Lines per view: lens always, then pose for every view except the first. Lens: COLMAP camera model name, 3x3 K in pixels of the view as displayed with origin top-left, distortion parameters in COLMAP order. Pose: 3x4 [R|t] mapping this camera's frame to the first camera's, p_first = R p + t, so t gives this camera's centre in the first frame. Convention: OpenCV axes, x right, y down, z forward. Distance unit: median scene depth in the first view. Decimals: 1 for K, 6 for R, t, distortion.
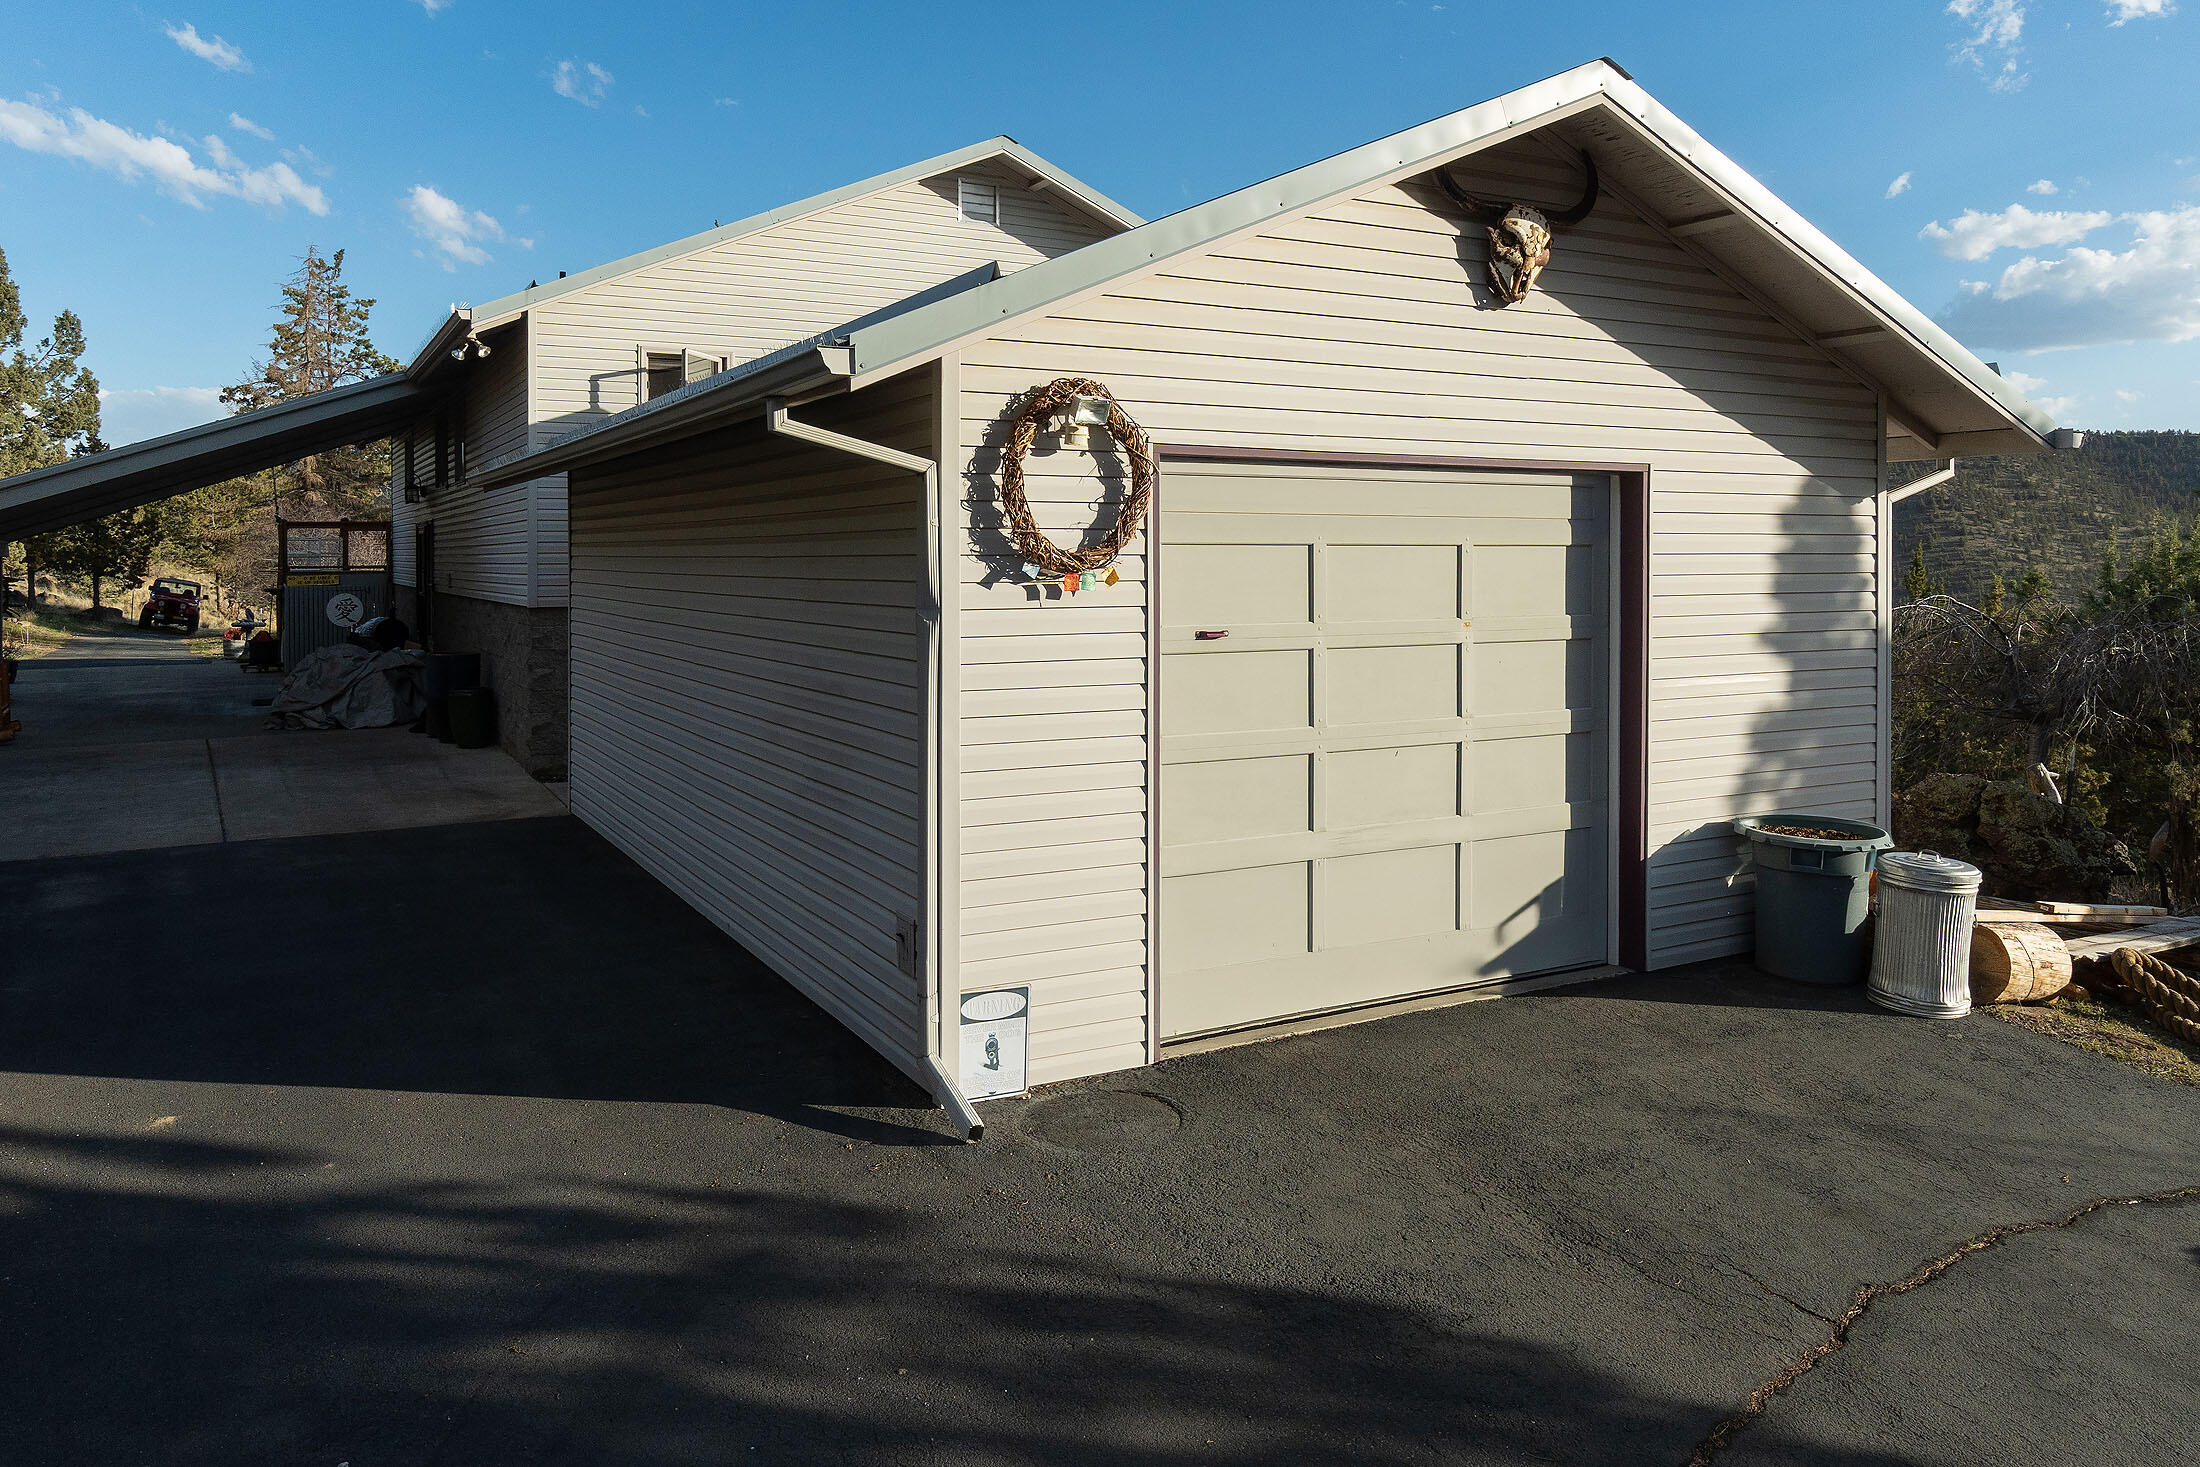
lens RADIAL K [[1547.3, 0, 1100.0], [0, 1547.3, 727.9], [0, 0, 1]] dist [-0.010751, -0.003599]
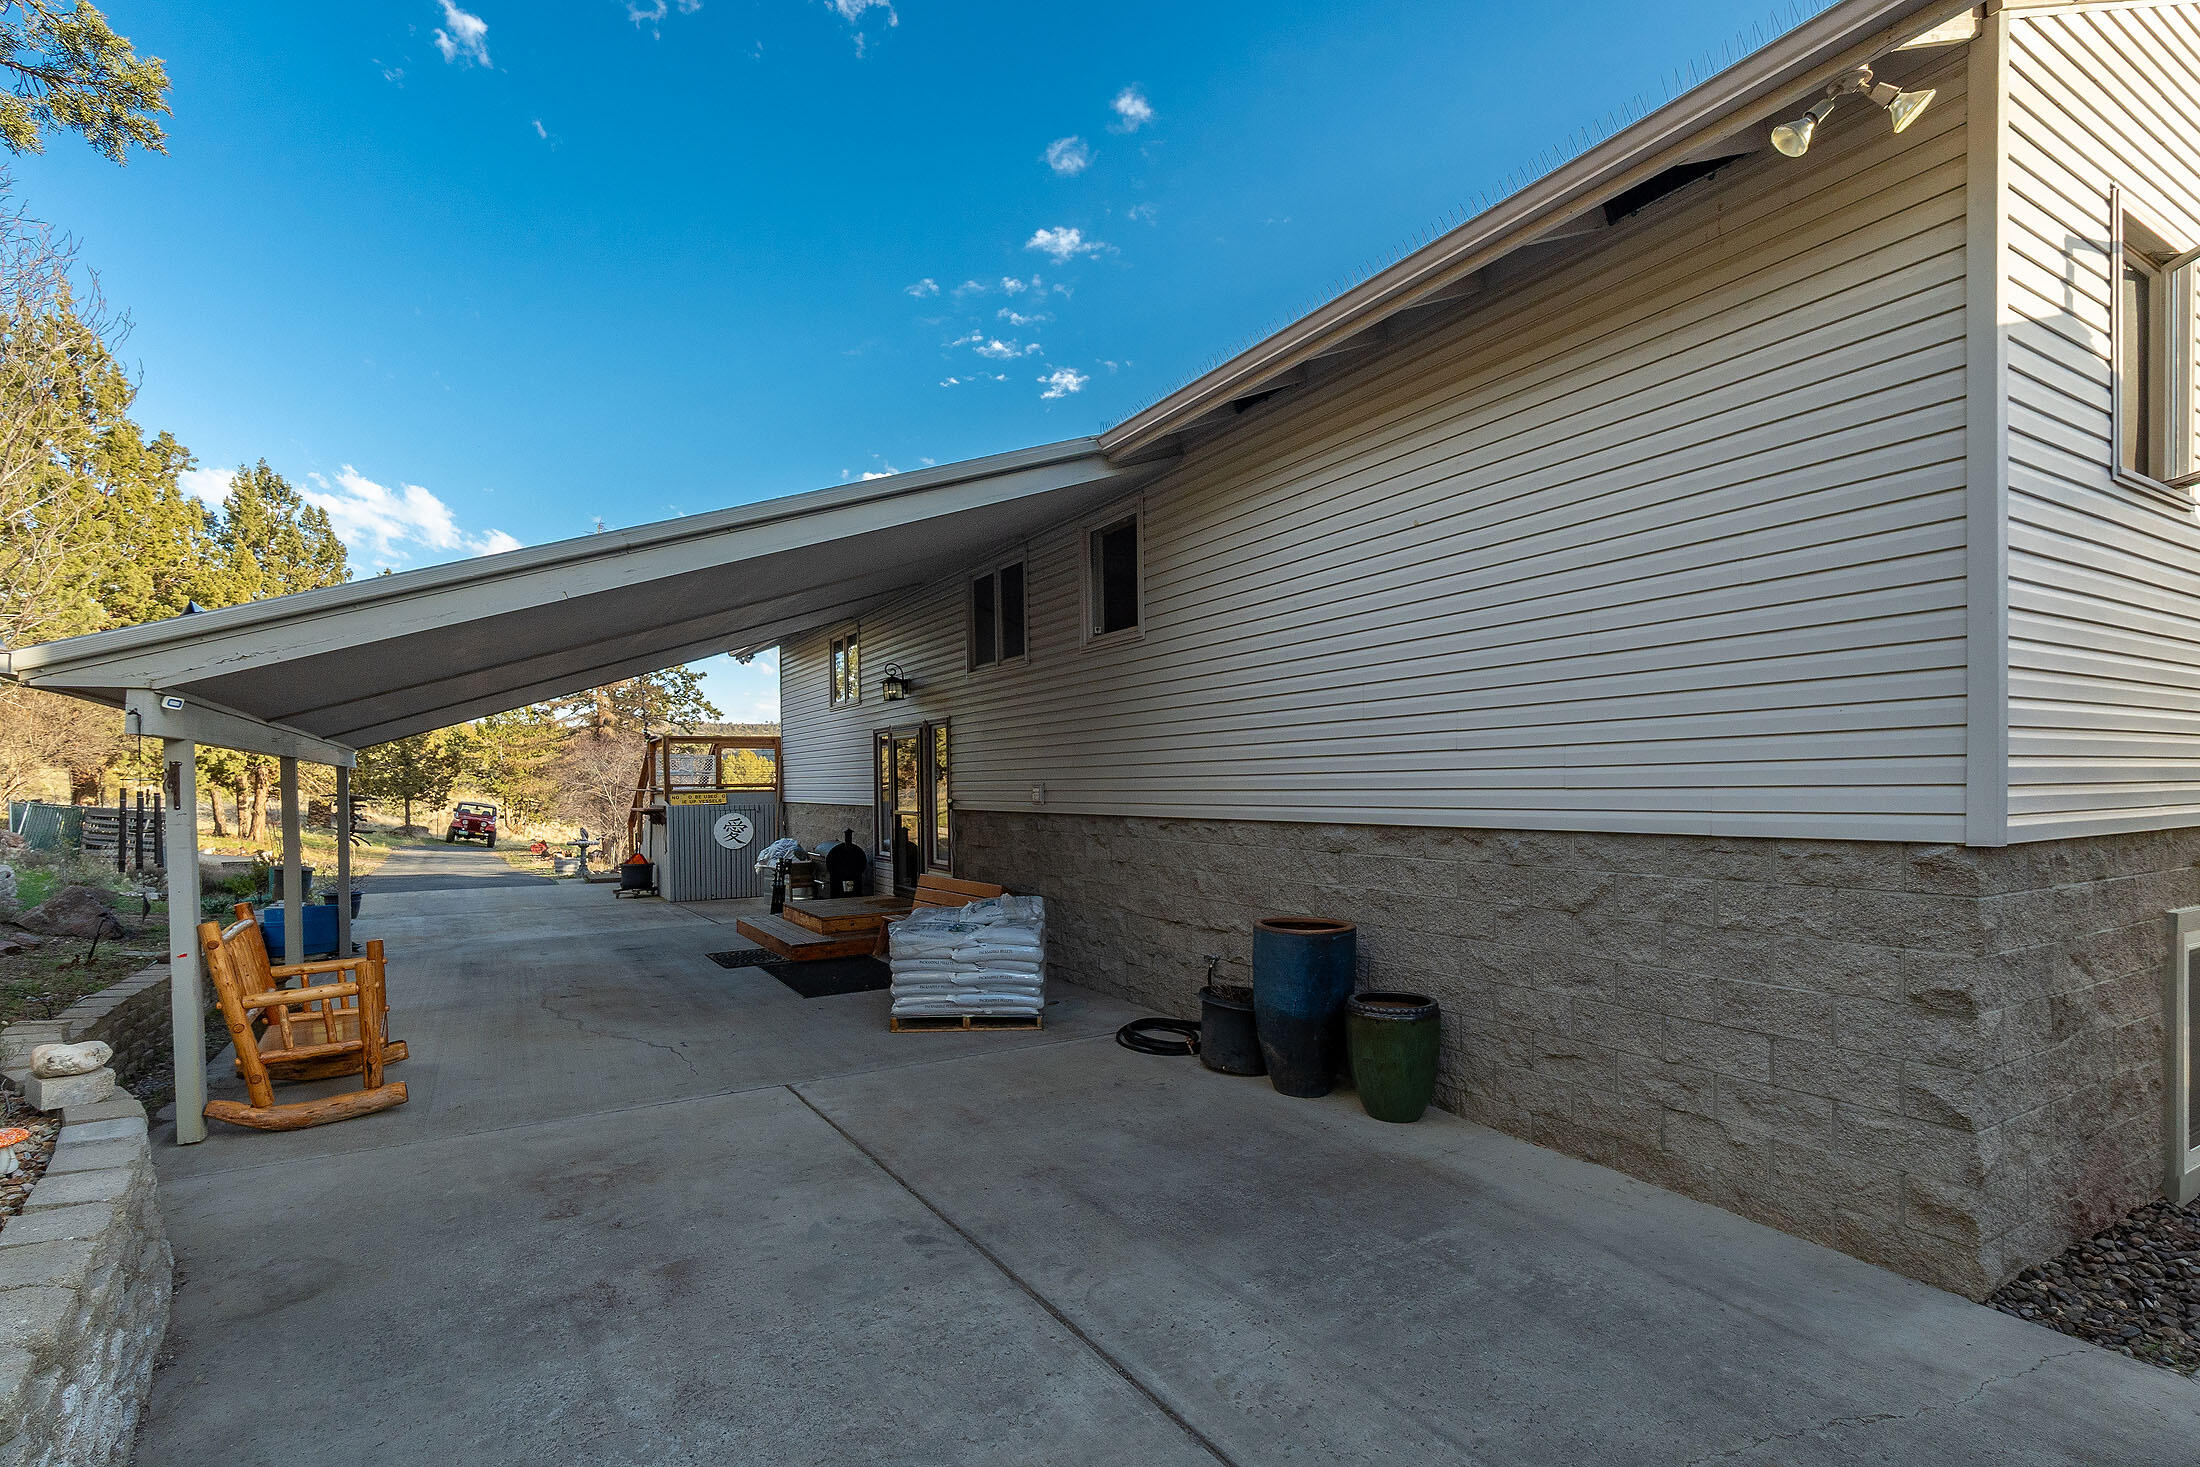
lens RADIAL K [[1010.8, 0, 1065.9], [0, 1010.8, 811.9], [0, 0, 1]] dist [0.003350, 0.000230]
pose [[0.999862, -0.000677, 0.016571, -0.146655], [0.002158, 0.995982, -0.089523, -0.016275], [-0.016444, 0.089546, 0.995847, 0.194554]]
